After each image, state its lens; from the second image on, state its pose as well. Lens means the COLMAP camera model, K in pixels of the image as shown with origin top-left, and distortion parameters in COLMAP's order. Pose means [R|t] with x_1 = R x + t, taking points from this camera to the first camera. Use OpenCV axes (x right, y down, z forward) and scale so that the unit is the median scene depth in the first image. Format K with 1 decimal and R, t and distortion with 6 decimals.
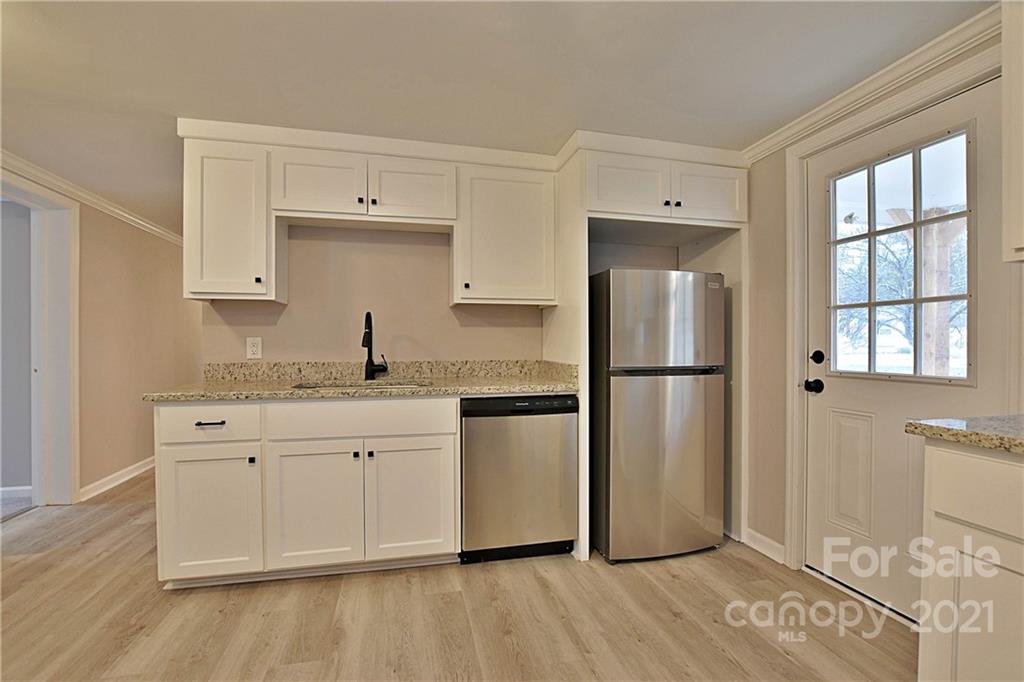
lens RADIAL K [[466.0, 0, 515.0], [0, 466.0, 346.4], [0, 0, 1]] dist [-0.032130, 0.005136]
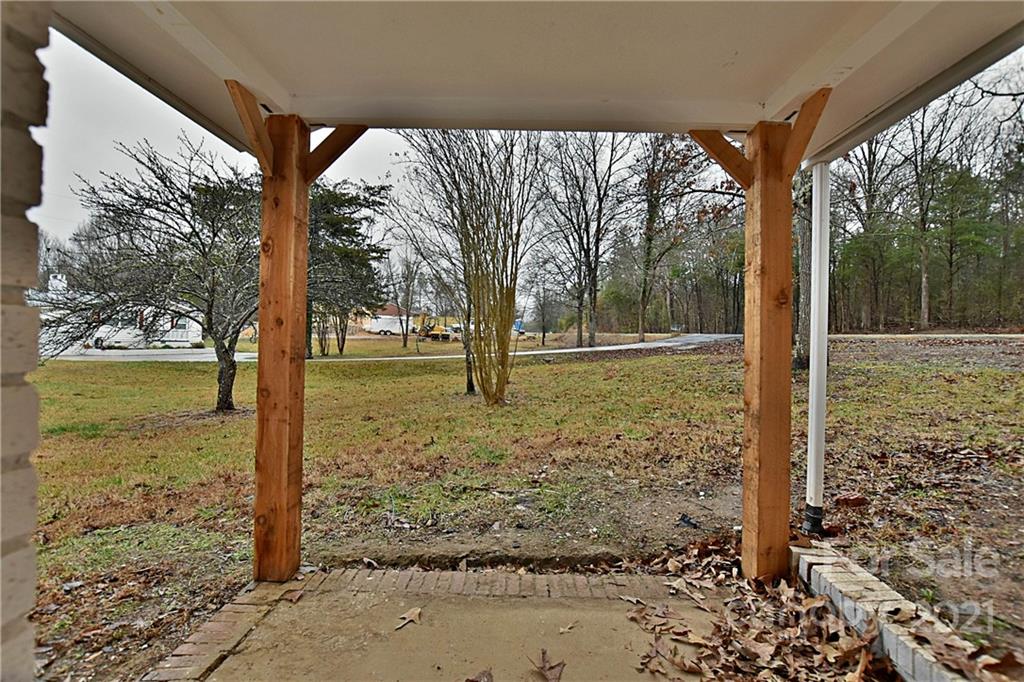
lens RADIAL K [[466.0, 0, 515.2], [0, 466.0, 342.3], [0, 0, 1]] dist [-0.032130, 0.005136]
pose [[0.252689, 0.000833, 0.967547, 0.293281], [-0.004016, 0.999992, 0.000188, 0.001002], [-0.967539, -0.003933, 0.252691, 0.406255]]
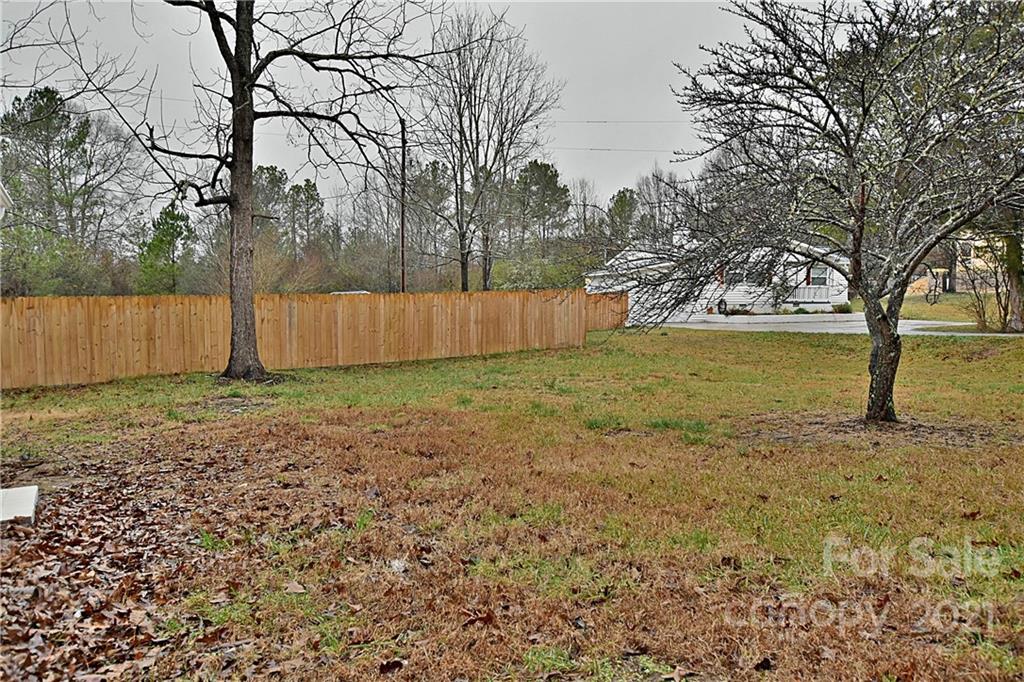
lens RADIAL K [[732.1, 0, 518.7], [0, 732.1, 342.6], [0, 0, 1]] dist [0.007522, 0.003274]
pose [[0.957220, -0.025934, 0.288198, 0.340017], [0.012048, 0.998684, 0.049853, 0.001401], [-0.289111, -0.044248, 0.956272, 0.455851]]
